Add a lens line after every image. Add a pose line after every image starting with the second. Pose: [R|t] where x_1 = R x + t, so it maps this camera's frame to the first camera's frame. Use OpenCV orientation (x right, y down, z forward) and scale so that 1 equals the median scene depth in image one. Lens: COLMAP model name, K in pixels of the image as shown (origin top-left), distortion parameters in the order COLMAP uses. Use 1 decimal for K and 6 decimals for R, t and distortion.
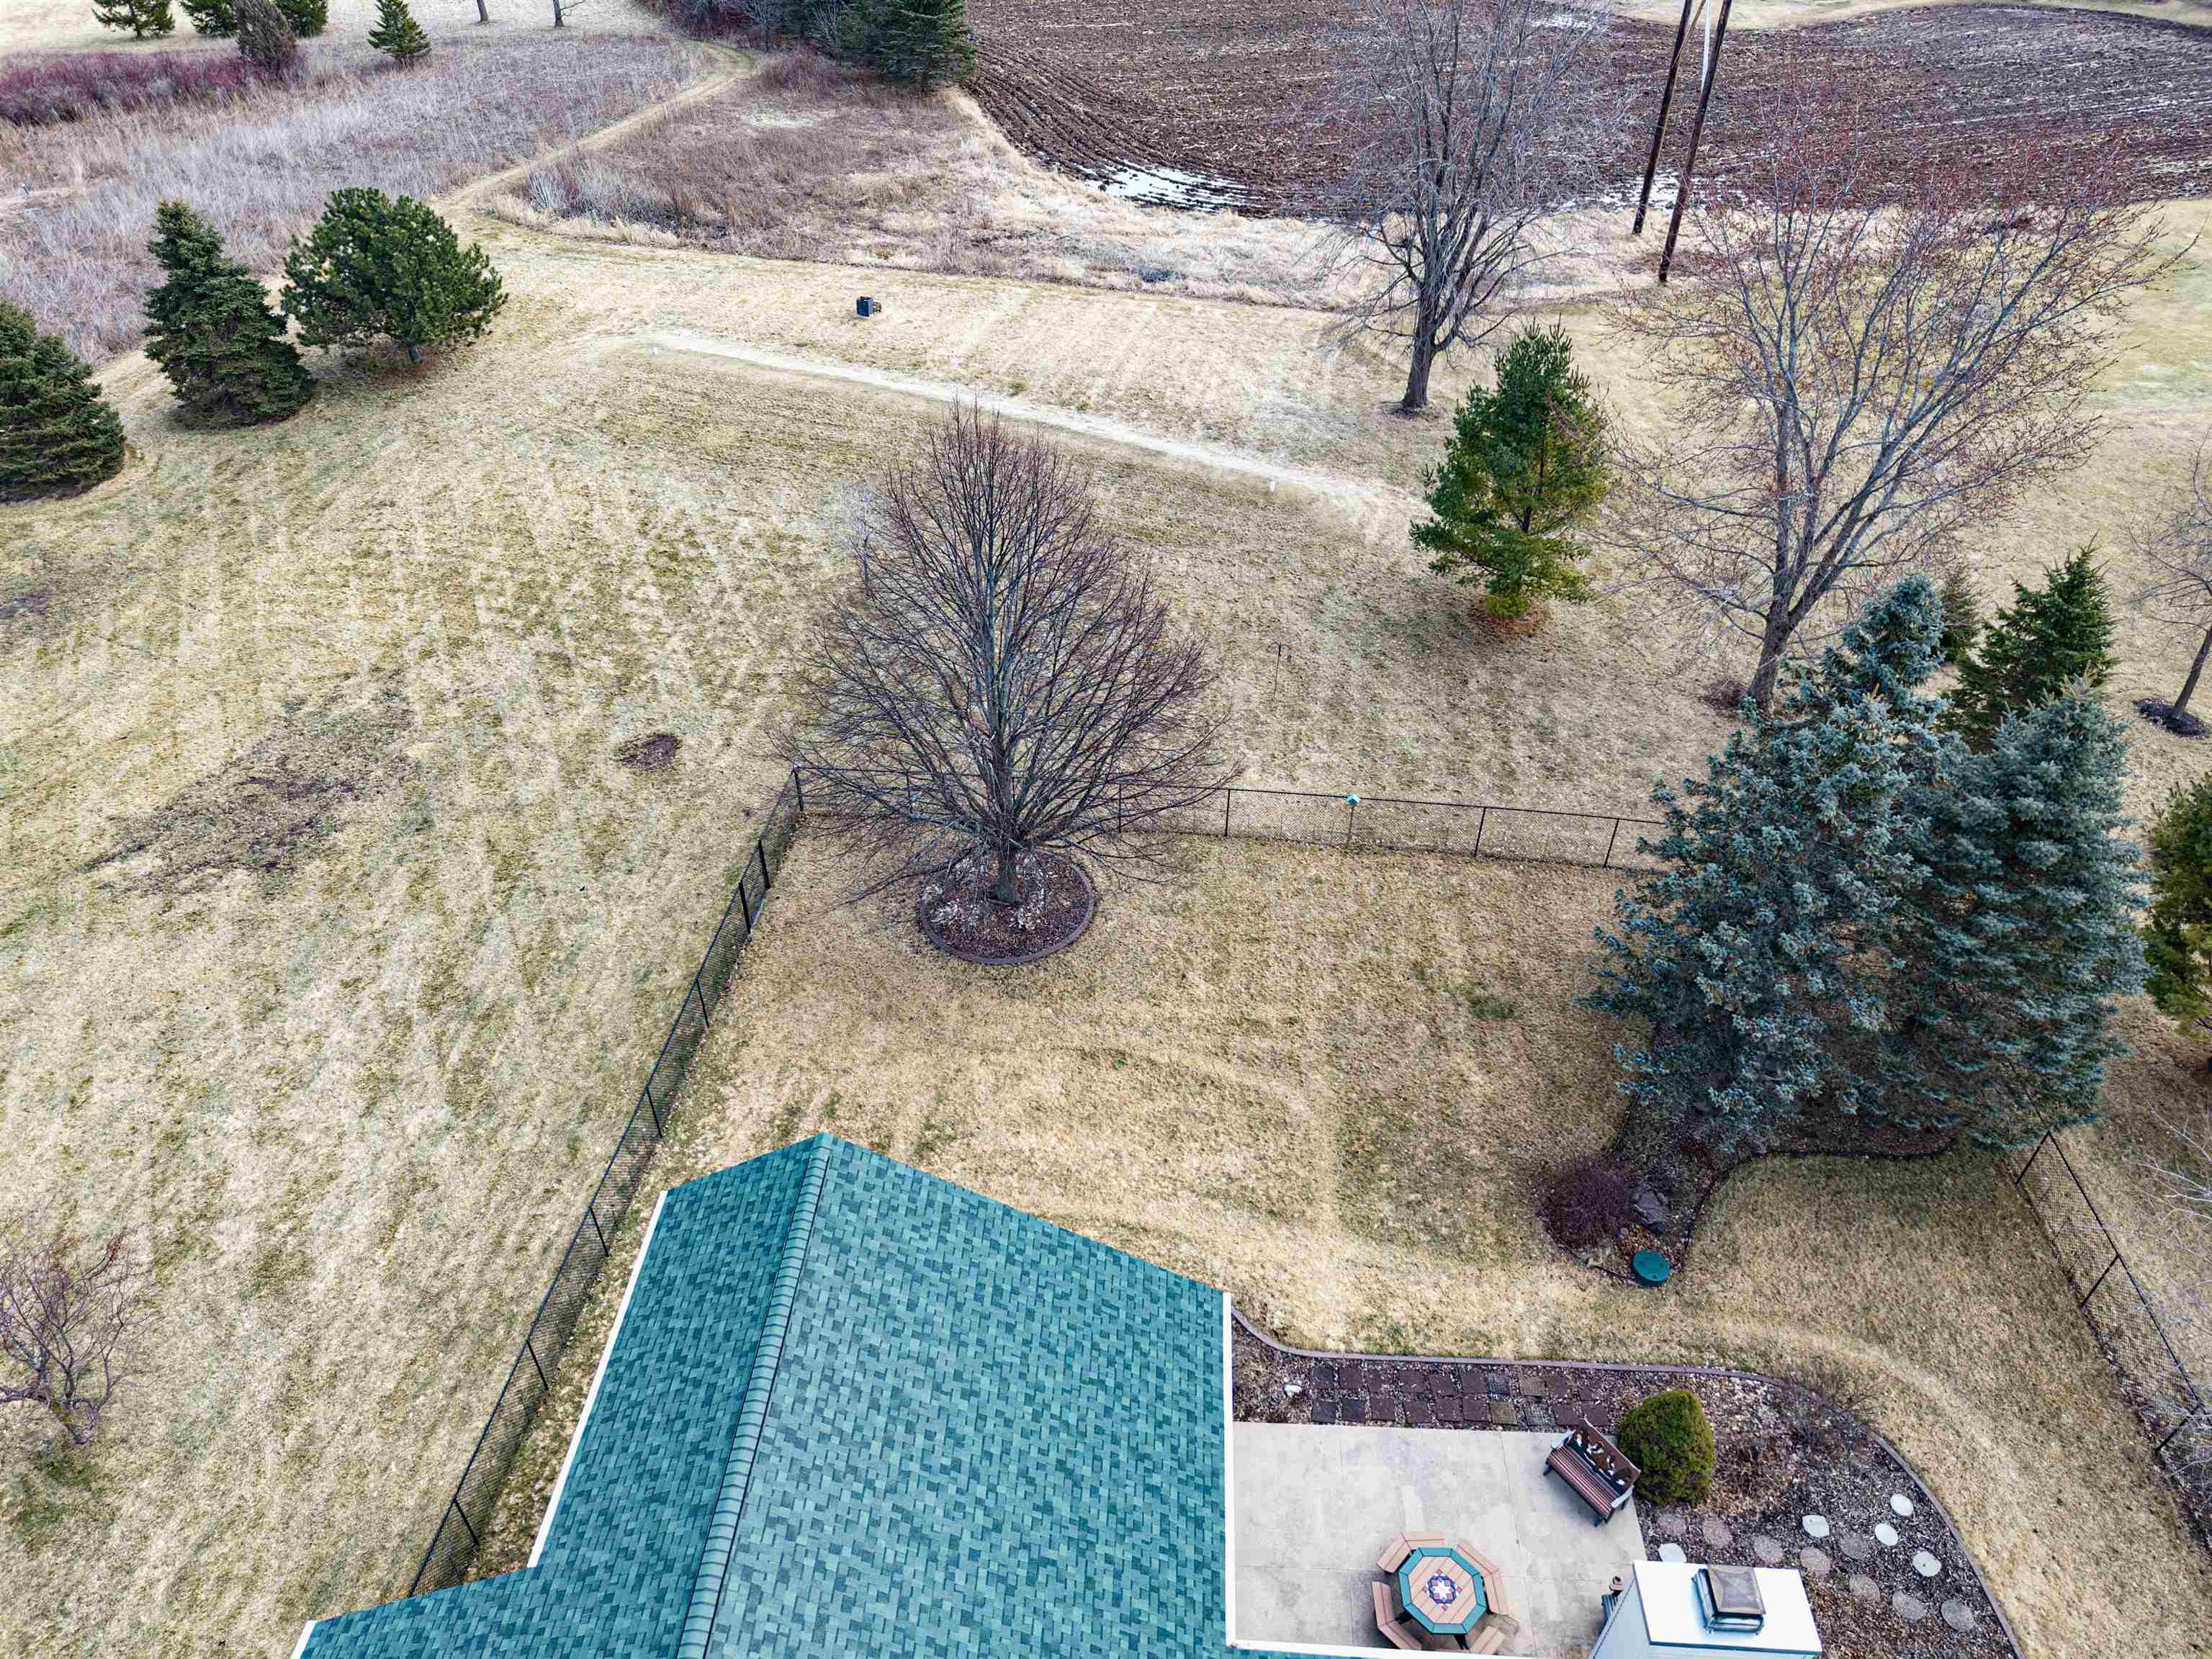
lens RADIAL K [[1480.9, 0, 1106.0], [0, 1480.9, 829.5], [0, 0, 1]] dist [0.002296, -0.003746]
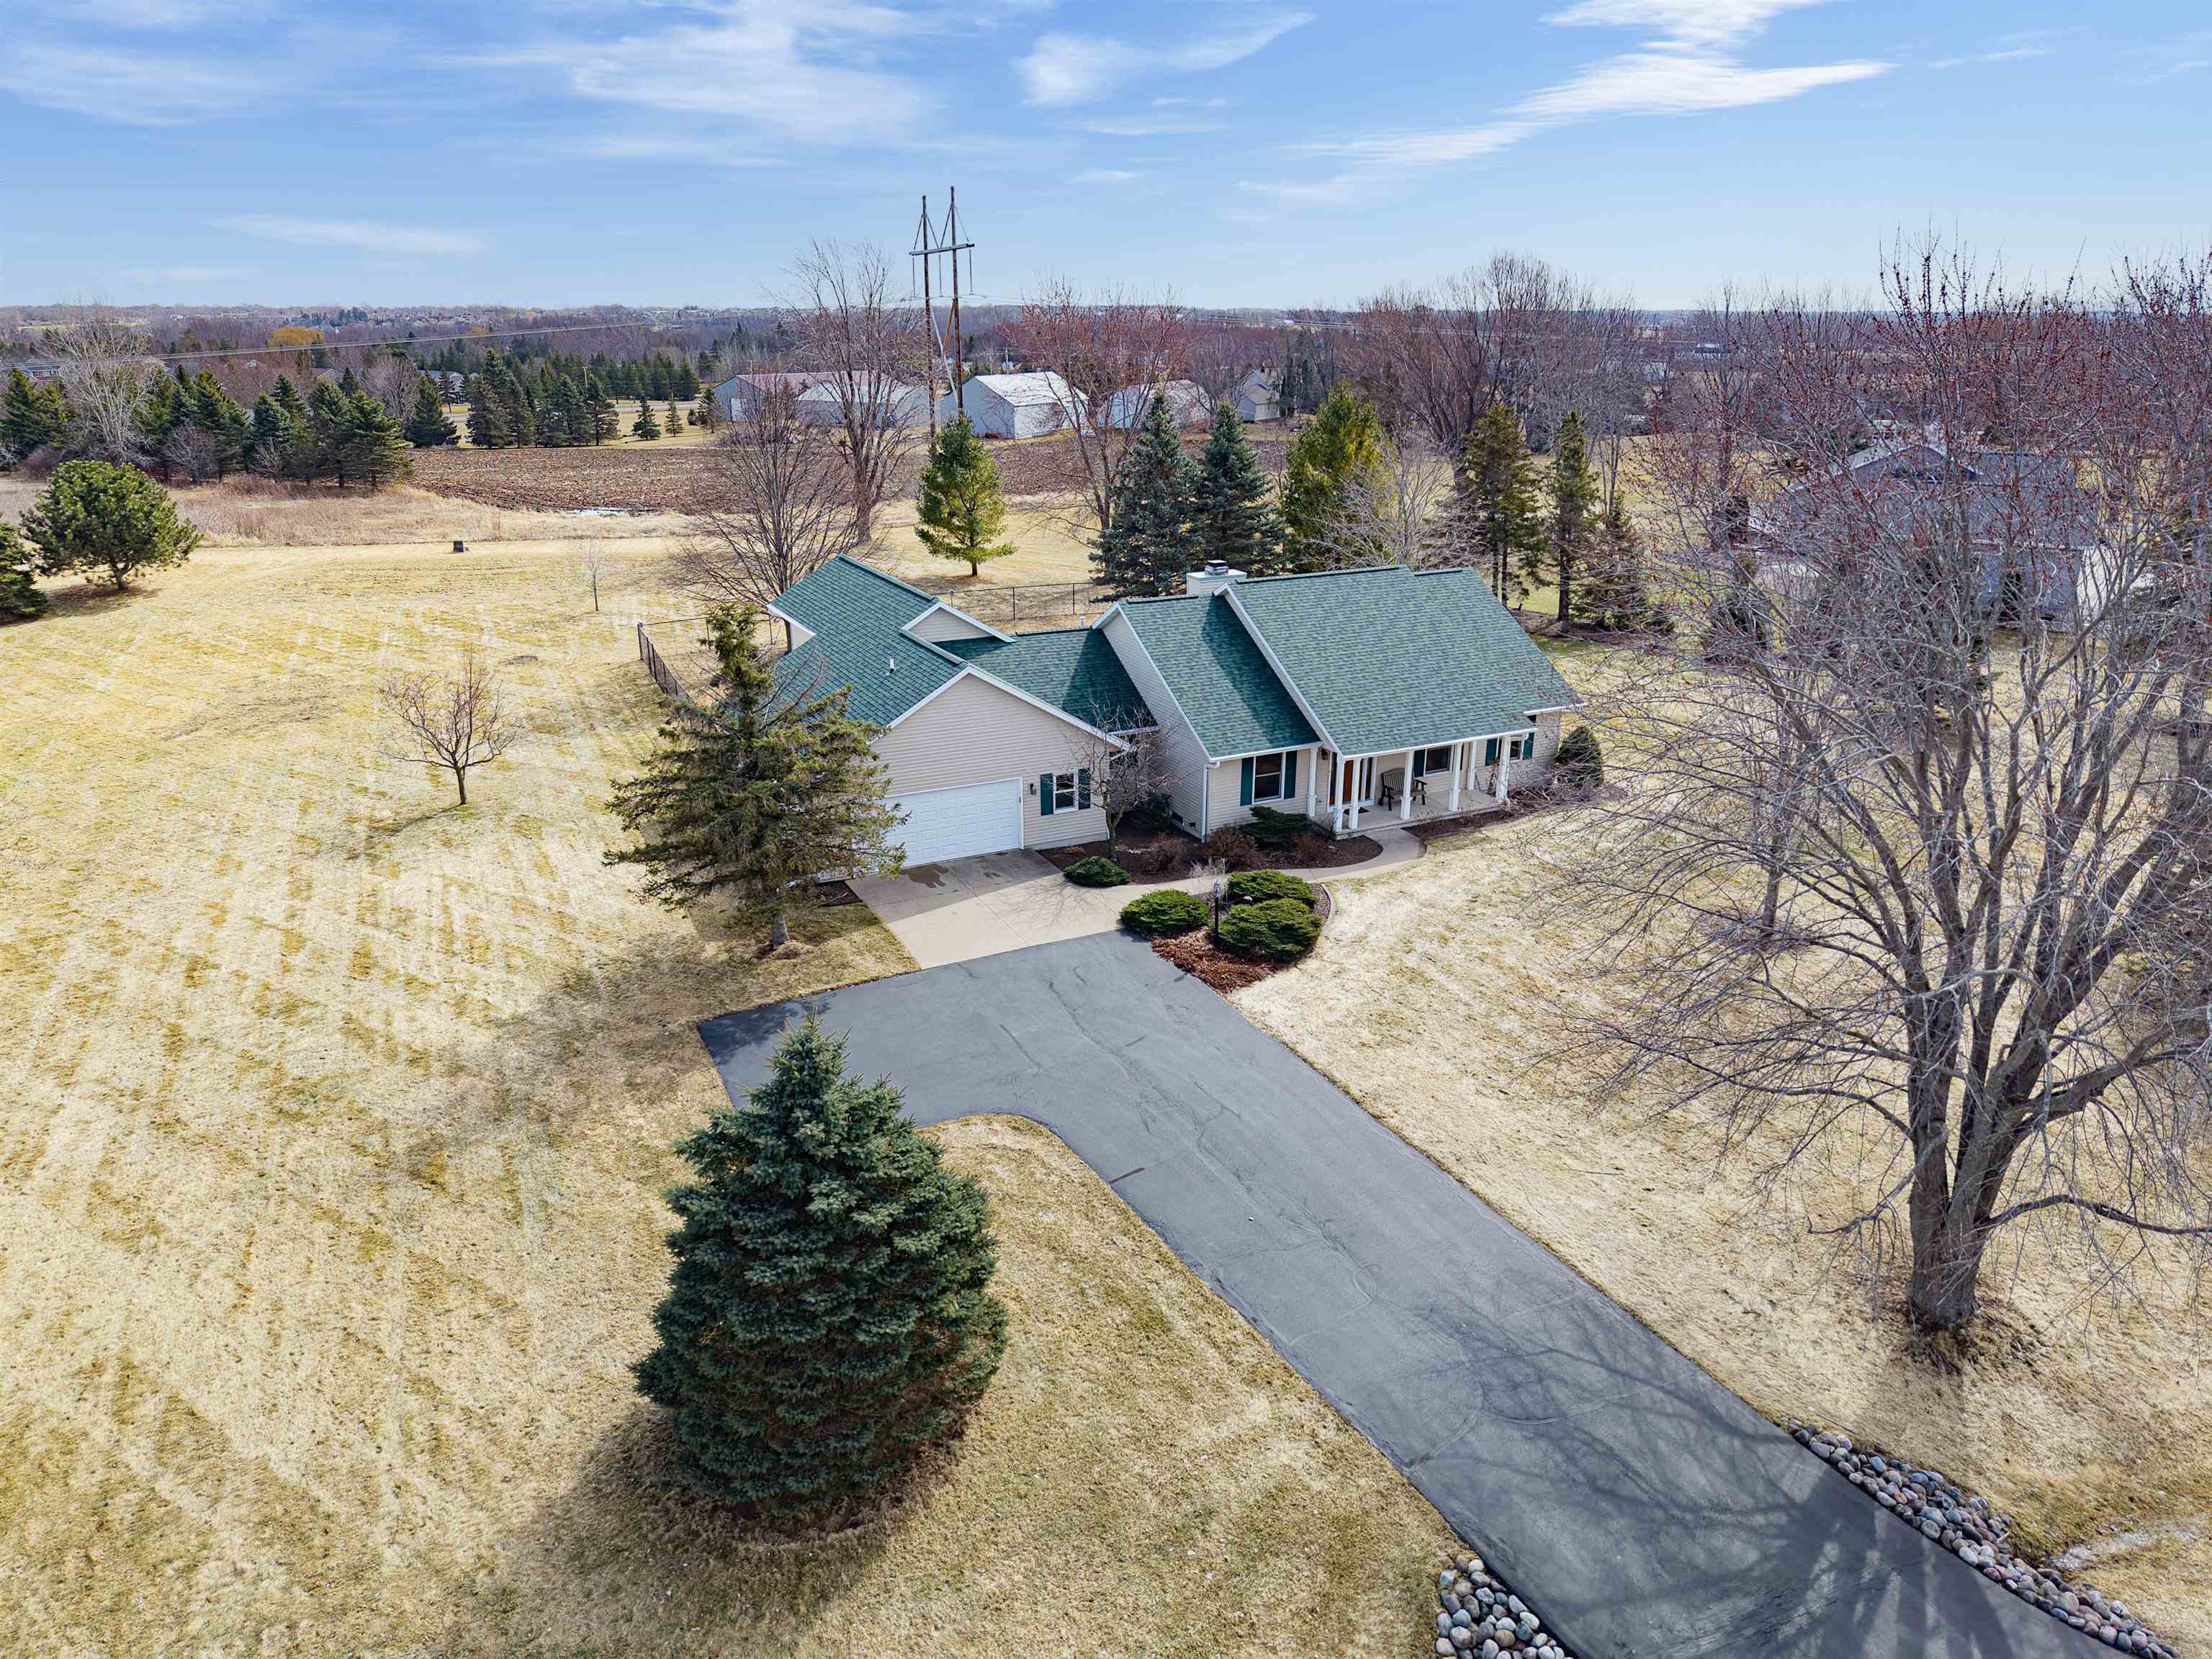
lens RADIAL K [[1480.9, 0, 1106.0], [0, 1480.9, 829.5], [0, 0, 1]] dist [0.002296, -0.003746]
pose [[0.866648, -0.171438, 0.468541, -0.327854], [0.319447, 0.912043, -0.257158, 0.441100], [-0.383243, 0.372540, 0.845186, -0.320673]]
